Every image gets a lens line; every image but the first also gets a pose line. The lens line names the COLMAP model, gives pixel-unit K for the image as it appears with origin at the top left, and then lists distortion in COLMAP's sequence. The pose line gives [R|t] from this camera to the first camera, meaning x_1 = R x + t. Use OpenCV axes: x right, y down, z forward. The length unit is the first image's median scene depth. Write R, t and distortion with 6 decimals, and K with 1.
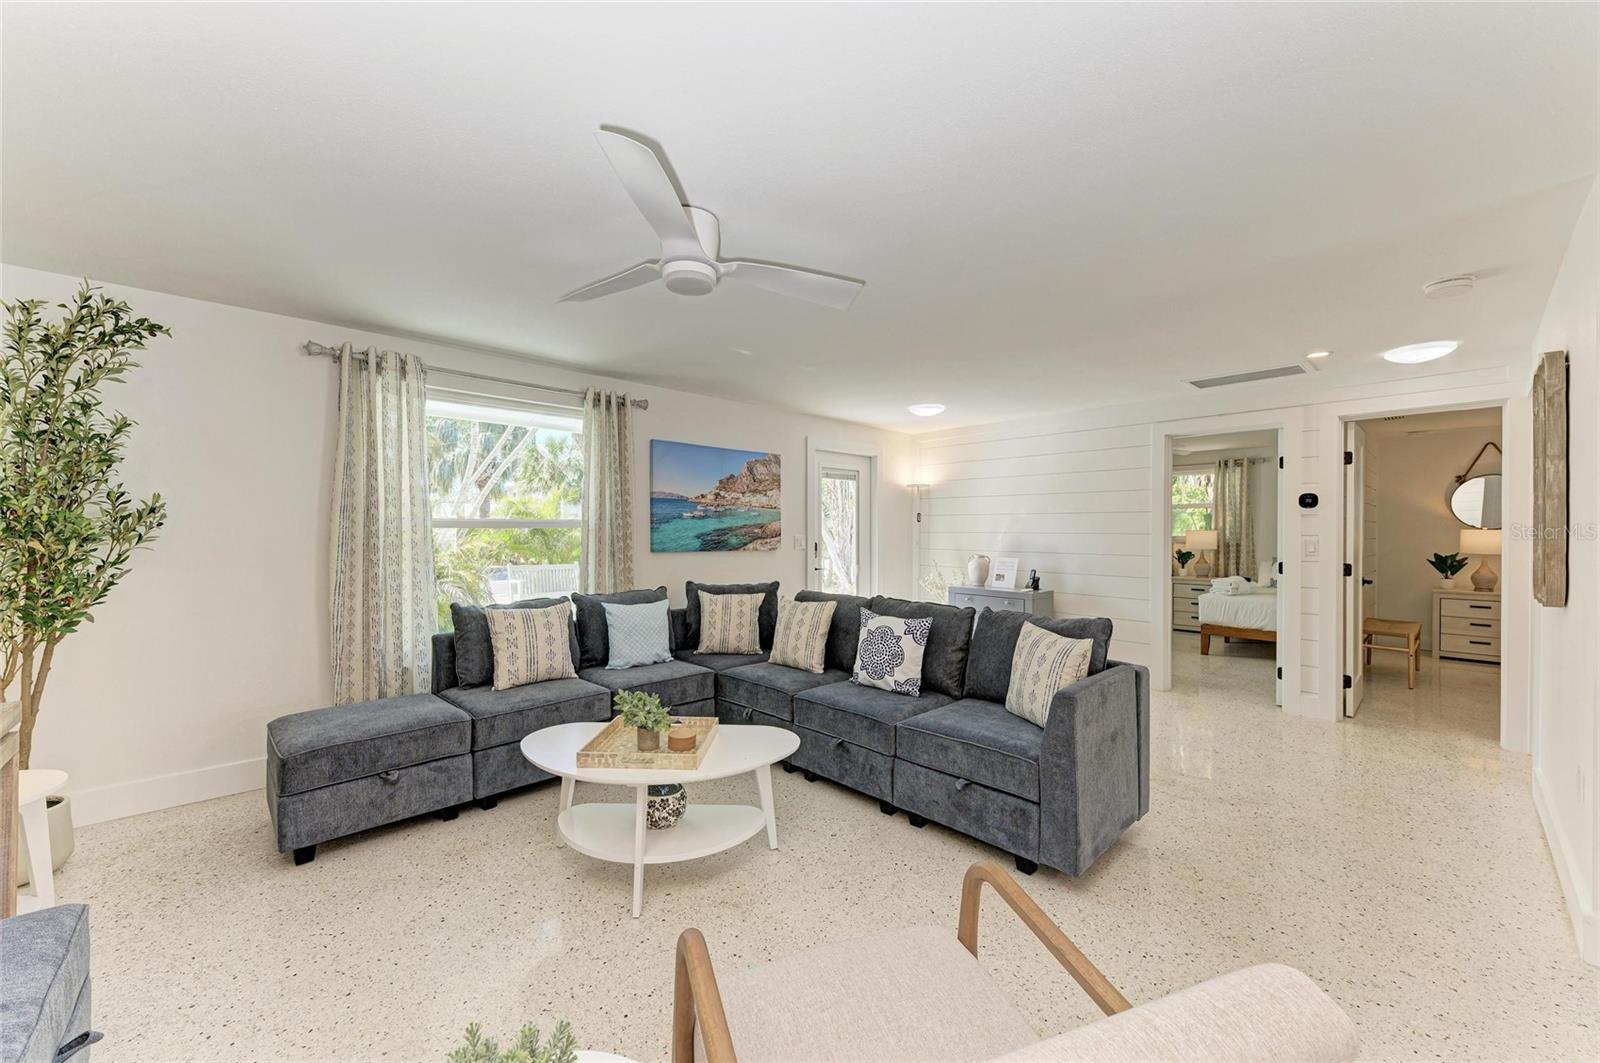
lens RADIAL K [[609.0, 0, 800.0], [0, 609.0, 531.5], [0, 0, 1]] dist [0.013559, 0.000051]
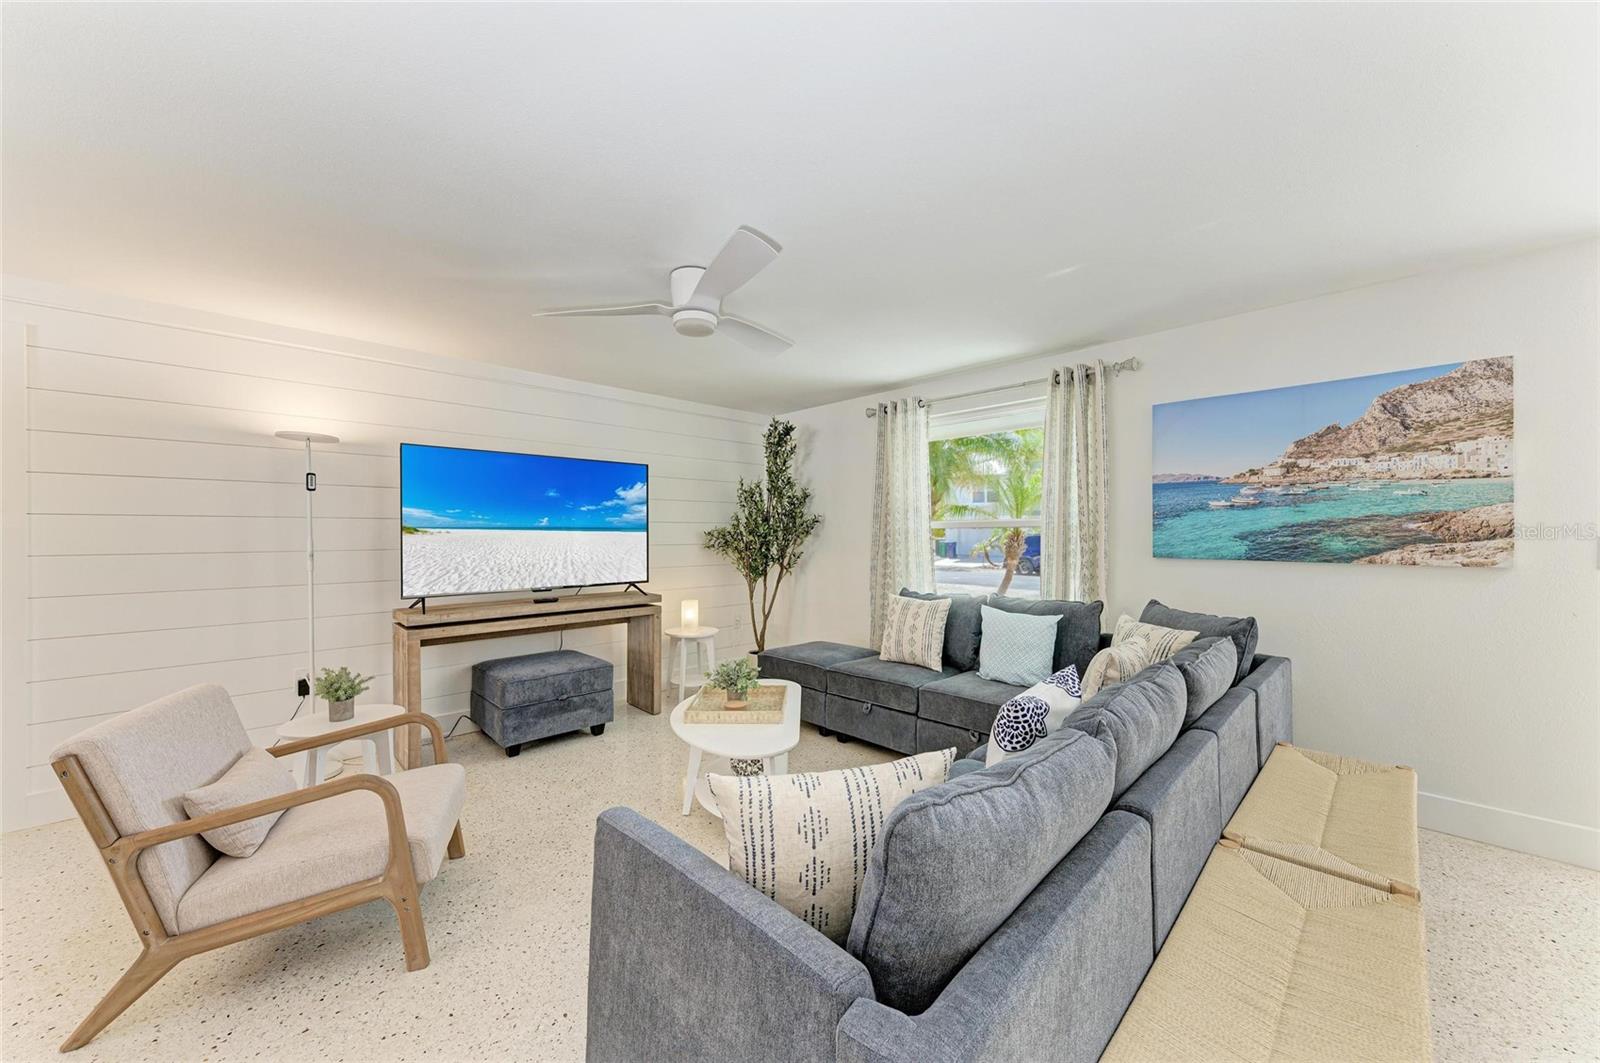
lens RADIAL K [[593.8, 0, 792.9], [0, 593.8, 535.8], [0, 0, 1]] dist [0.000754, -0.000056]
pose [[0.009707, -0.000586, -0.999953, 0.441704], [0.001659, 0.999998, -0.000570, 0.006739], [0.999952, -0.001654, 0.009708, 0.515325]]
